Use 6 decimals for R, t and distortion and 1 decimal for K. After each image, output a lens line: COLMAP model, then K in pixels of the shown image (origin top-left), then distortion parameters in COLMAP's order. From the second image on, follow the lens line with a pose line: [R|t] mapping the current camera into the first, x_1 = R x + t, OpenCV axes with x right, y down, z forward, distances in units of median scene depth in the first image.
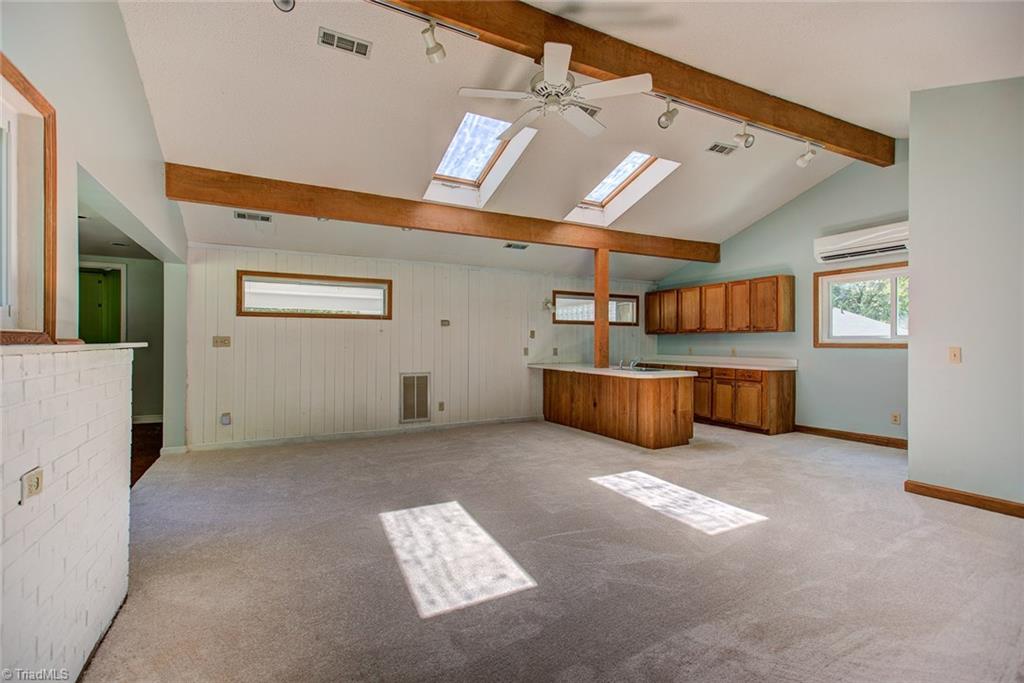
lens RADIAL K [[473.4, 0, 518.7], [0, 473.4, 340.9], [0, 0, 1]] dist [0.008491, -0.000257]
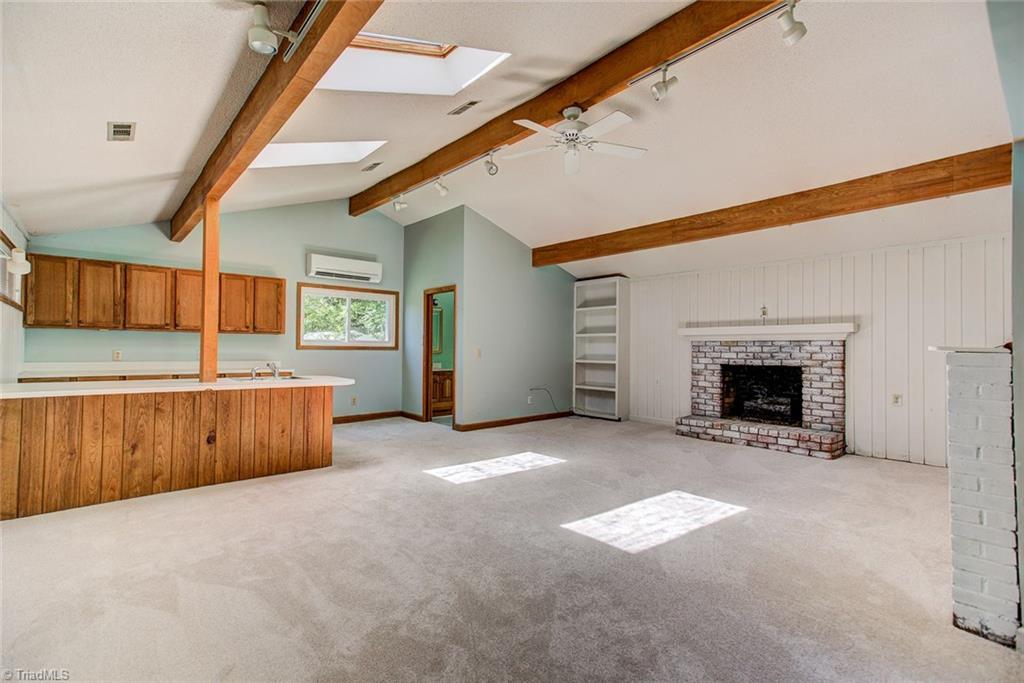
lens RADIAL K [[473.4, 0, 518.7], [0, 473.4, 340.9], [0, 0, 1]] dist [0.008491, -0.000257]
pose [[-0.253243, 0.018521, 0.967225, -1.073632], [-0.013131, 0.999659, -0.022580, 0.021459], [-0.967314, -0.018419, -0.252913, 1.454274]]
